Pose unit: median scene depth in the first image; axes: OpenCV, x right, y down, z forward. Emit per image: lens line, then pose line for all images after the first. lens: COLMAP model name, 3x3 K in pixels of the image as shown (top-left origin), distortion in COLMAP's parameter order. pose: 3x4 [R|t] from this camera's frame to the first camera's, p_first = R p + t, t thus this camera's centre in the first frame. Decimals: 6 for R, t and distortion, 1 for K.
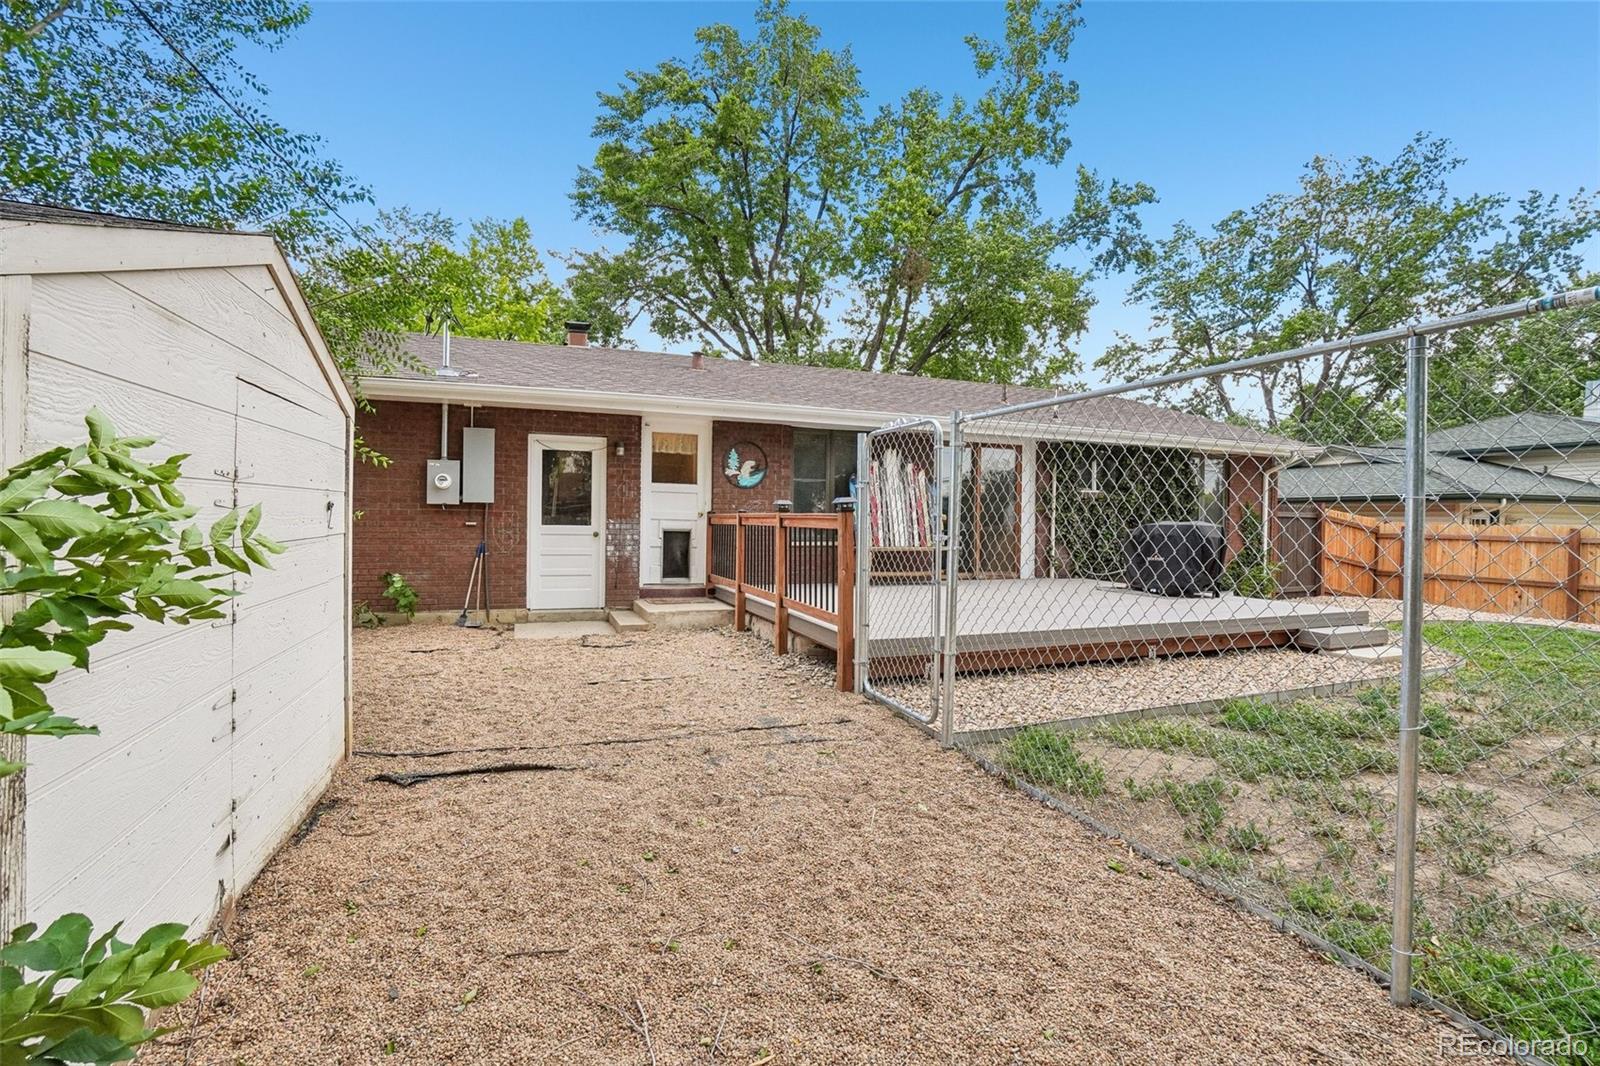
lens RADIAL K [[710.3, 0, 791.9], [0, 710.3, 524.3], [0, 0, 1]] dist [-0.064121, 0.024038]
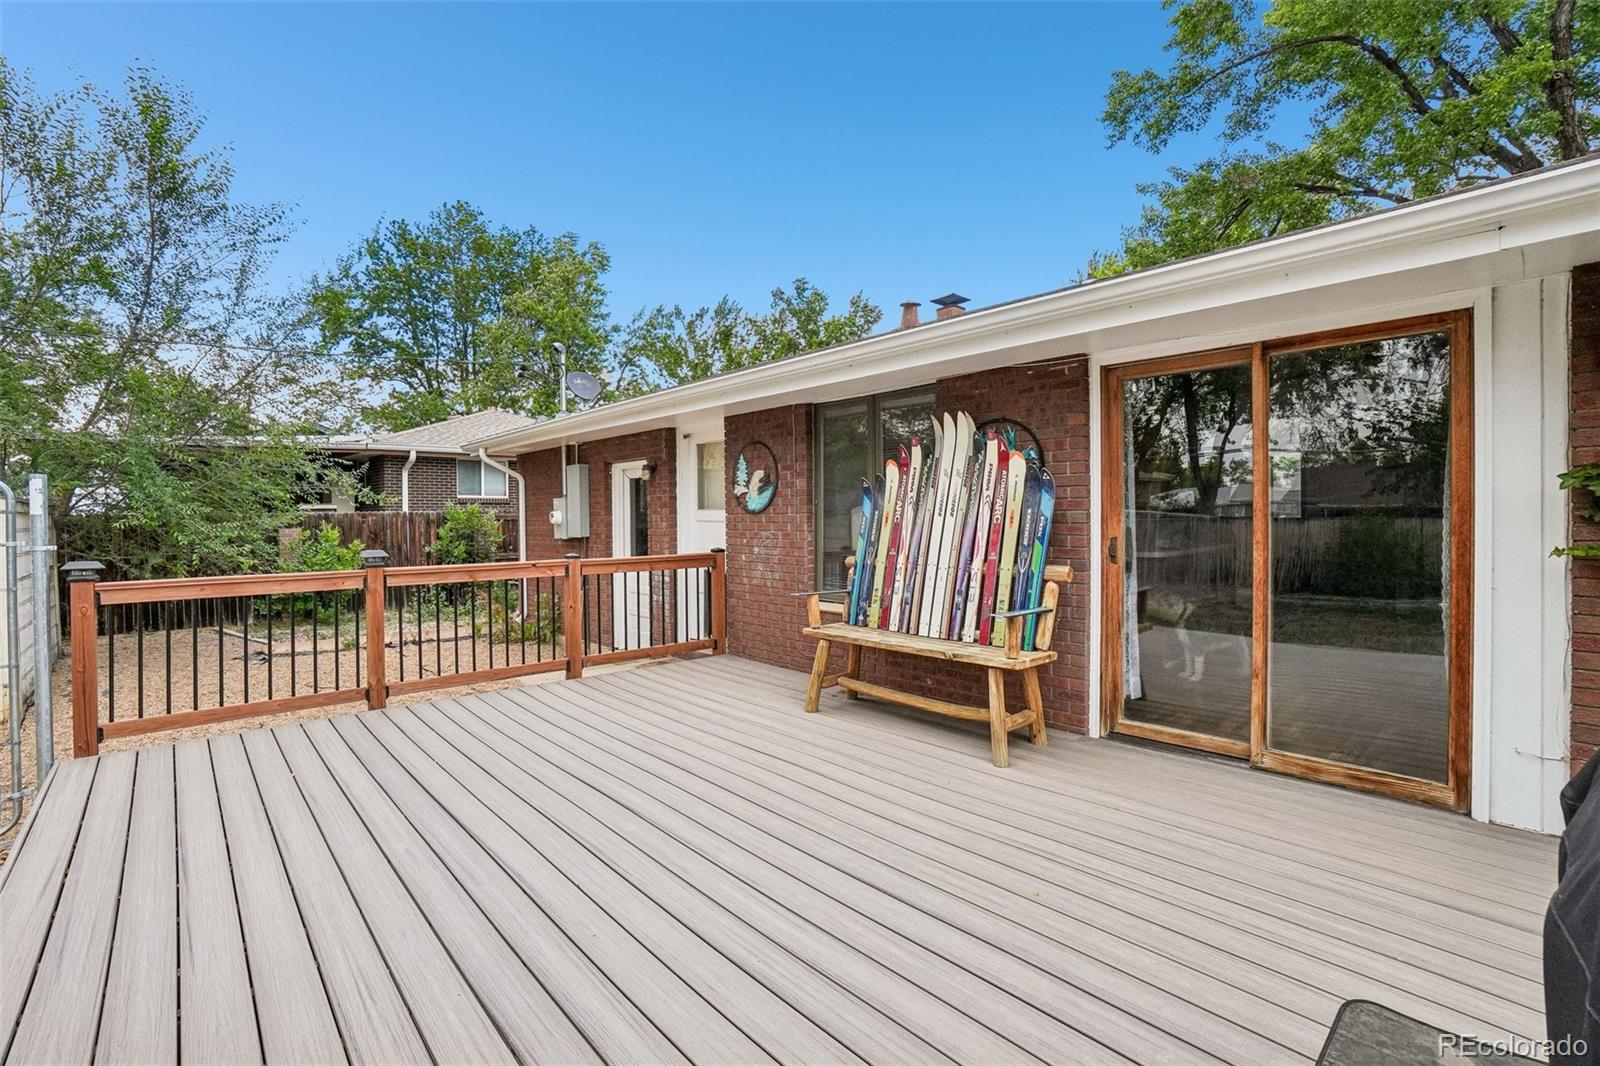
lens RADIAL K [[710.3, 0, 791.9], [0, 710.3, 524.3], [0, 0, 1]] dist [-0.064121, 0.024038]
pose [[0.366335, -0.005717, -0.930465, 0.552928], [0.006523, 0.999972, -0.003576, -0.038244], [0.930460, -0.004759, 0.366362, 0.795533]]
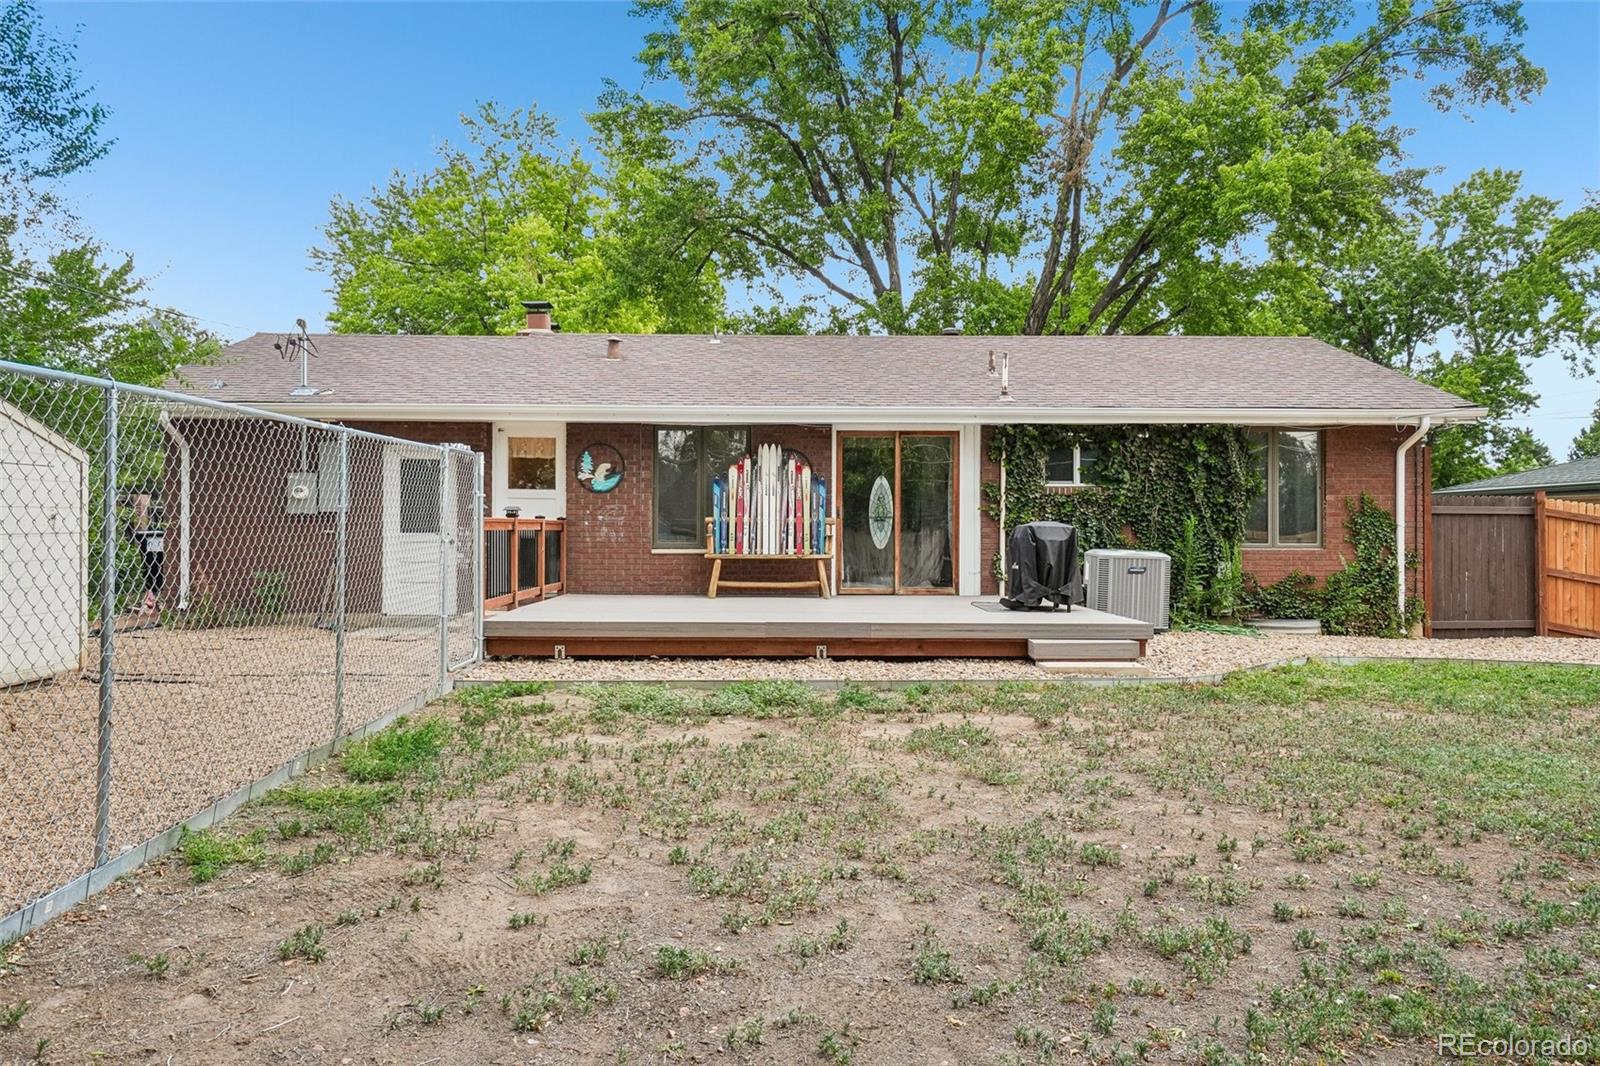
lens RADIAL K [[1222.5, 0, 800.0], [0, 1222.5, 533.0], [0, 0, 1]] dist [0.034077, -0.001560]
pose [[0.942705, -0.009183, -0.333500, 0.733831], [0.006744, 0.999941, -0.008471, 0.019047], [0.333558, 0.005736, 0.942712, -0.455356]]
